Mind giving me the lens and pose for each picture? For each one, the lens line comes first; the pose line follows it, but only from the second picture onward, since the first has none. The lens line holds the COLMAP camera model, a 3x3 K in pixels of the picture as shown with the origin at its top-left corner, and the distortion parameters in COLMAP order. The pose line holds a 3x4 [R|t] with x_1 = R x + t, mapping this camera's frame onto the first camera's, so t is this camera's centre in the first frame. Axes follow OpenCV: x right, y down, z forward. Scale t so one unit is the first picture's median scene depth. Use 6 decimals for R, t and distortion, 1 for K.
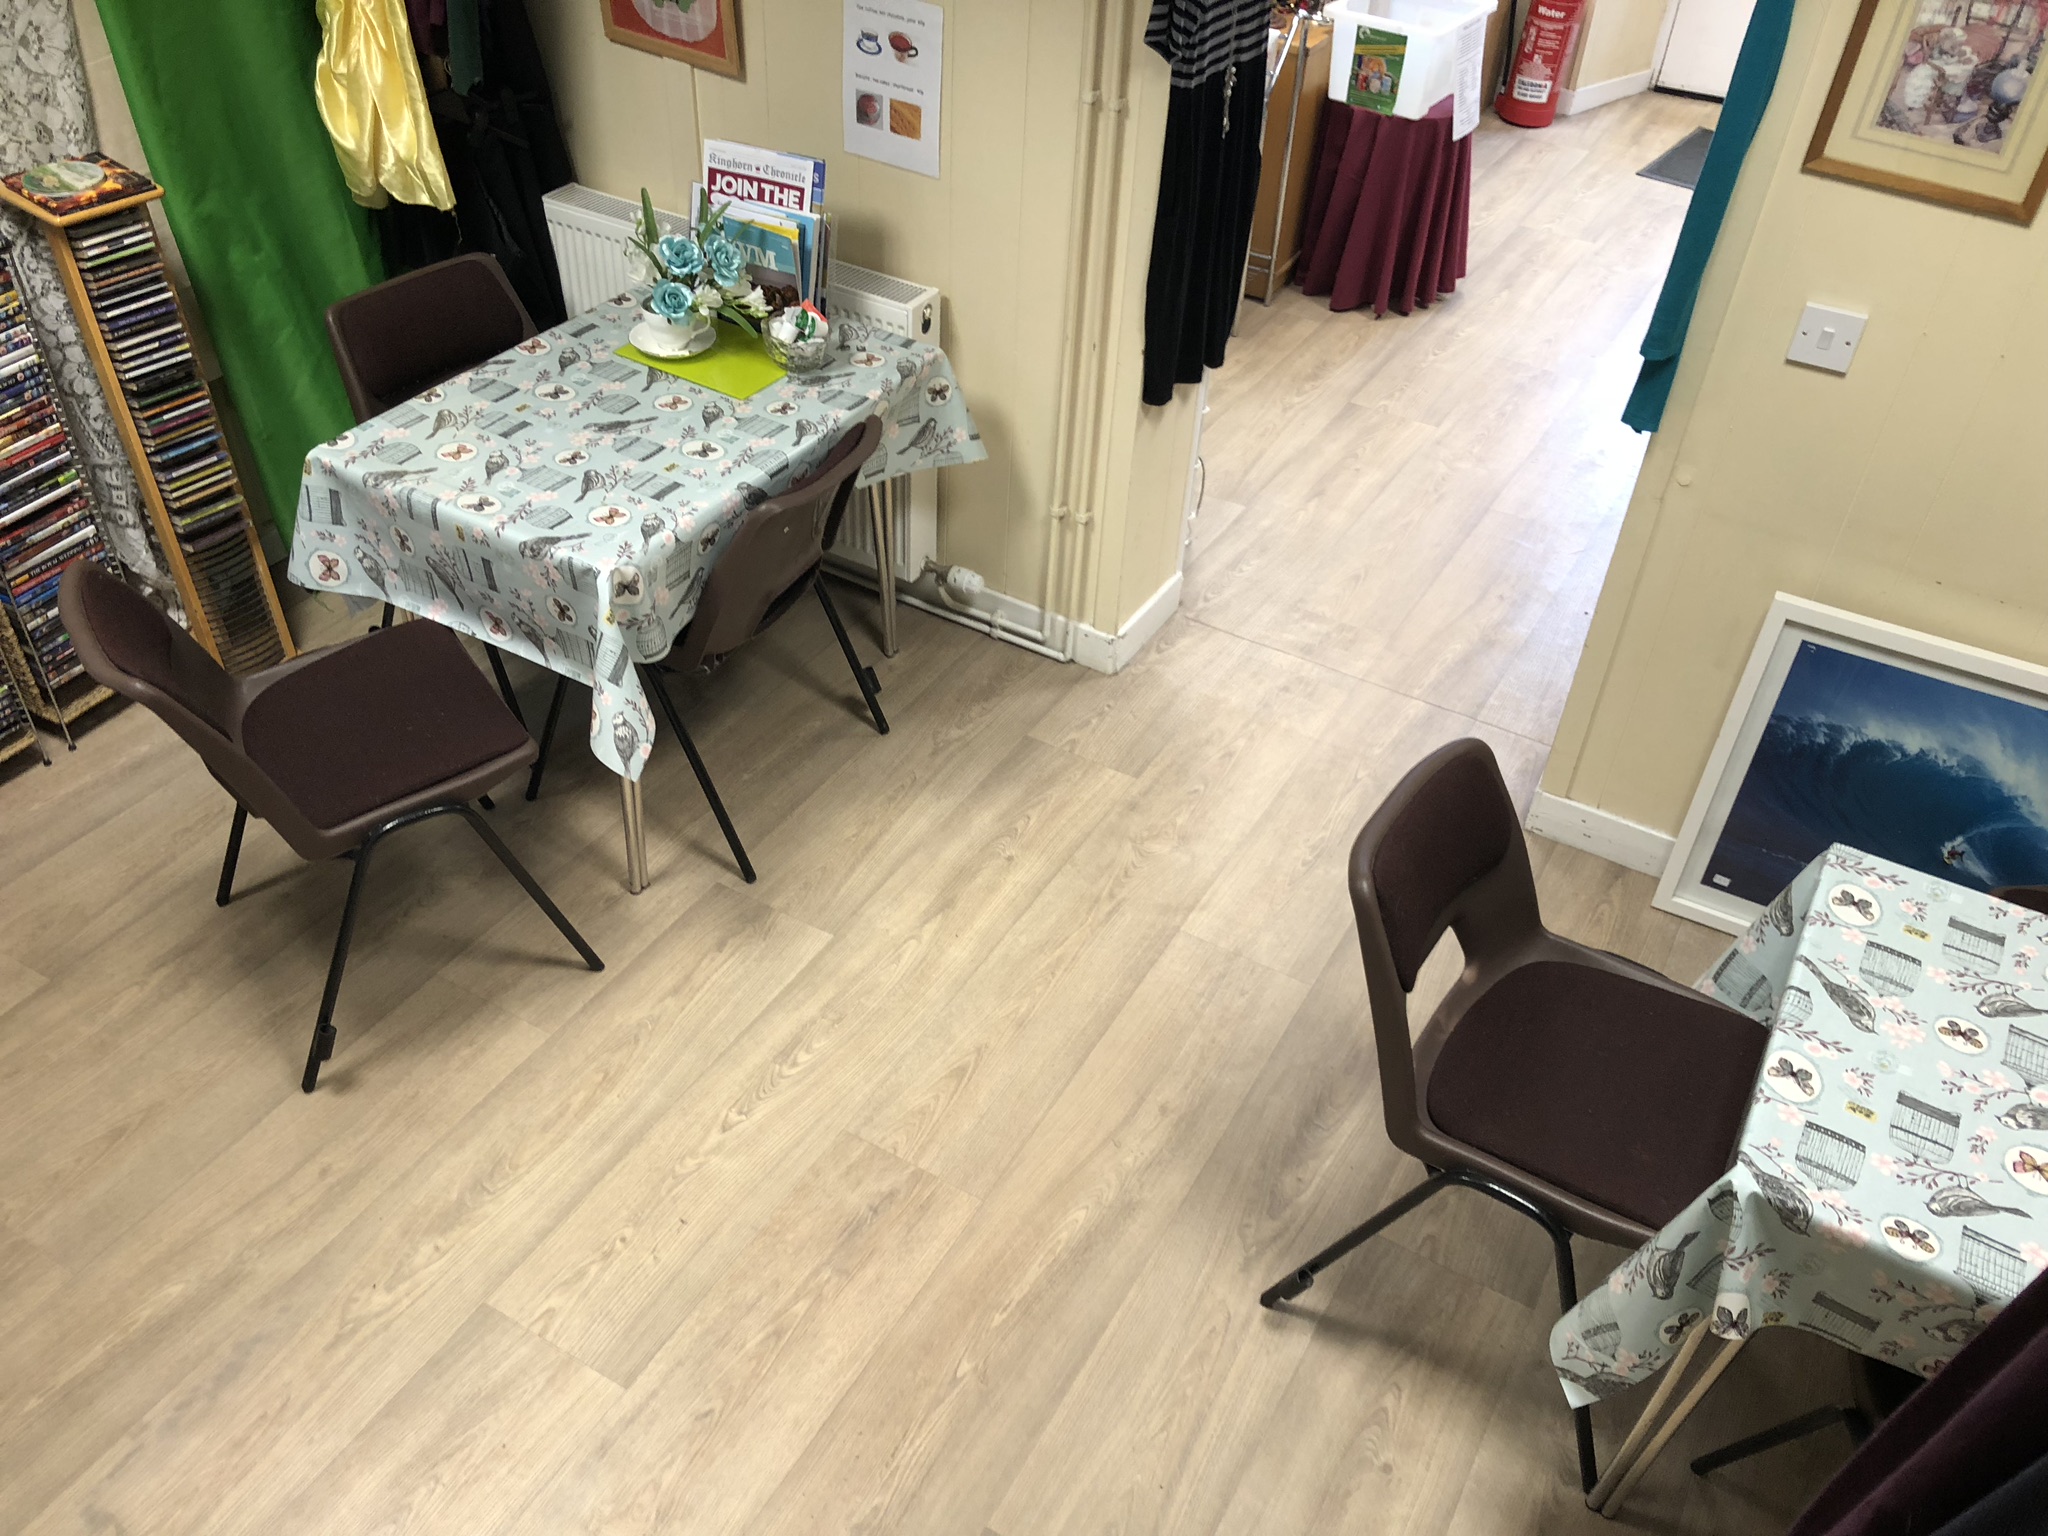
lens RADIAL K [[1662.3, 0, 1024.0], [0, 1662.3, 768.0], [0, 0, 1]] dist [0.062406, -0.085659]
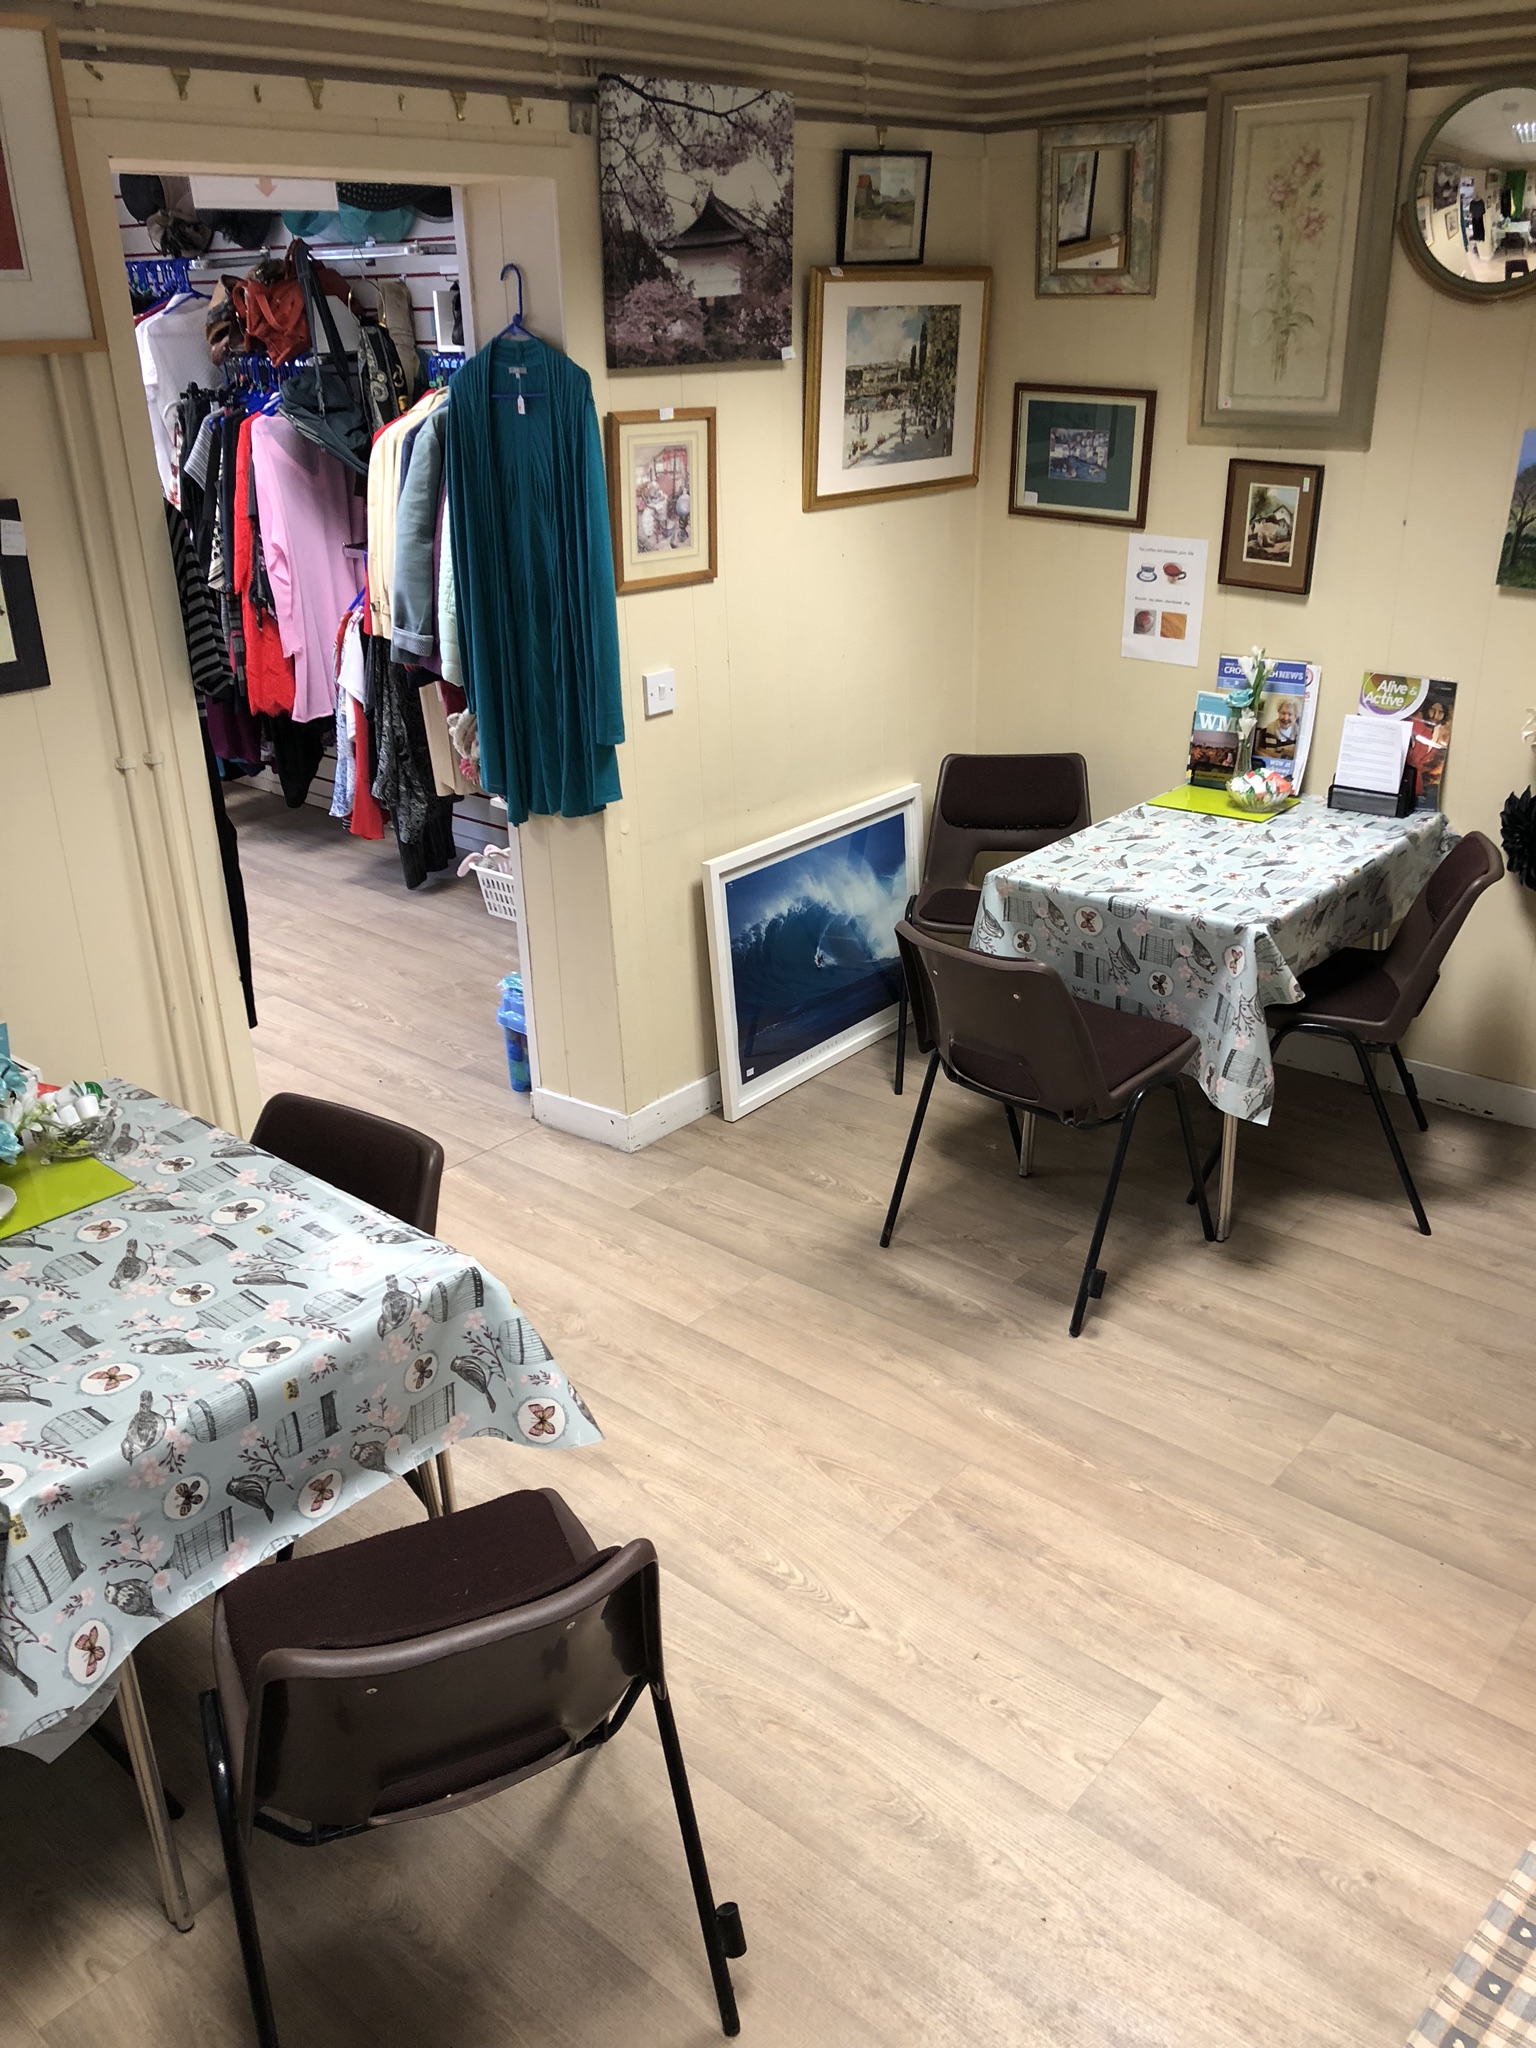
lens RADIAL K [[1662.3, 0, 768.0], [0, 1662.3, 1024.0], [0, 0, 1]] dist [0.062406, -0.085659]
pose [[0.199945, -0.435559, 0.877673, -0.929443], [0.656997, 0.724143, 0.209696, -0.290374], [-0.726896, 0.534701, 0.430950, 0.449588]]
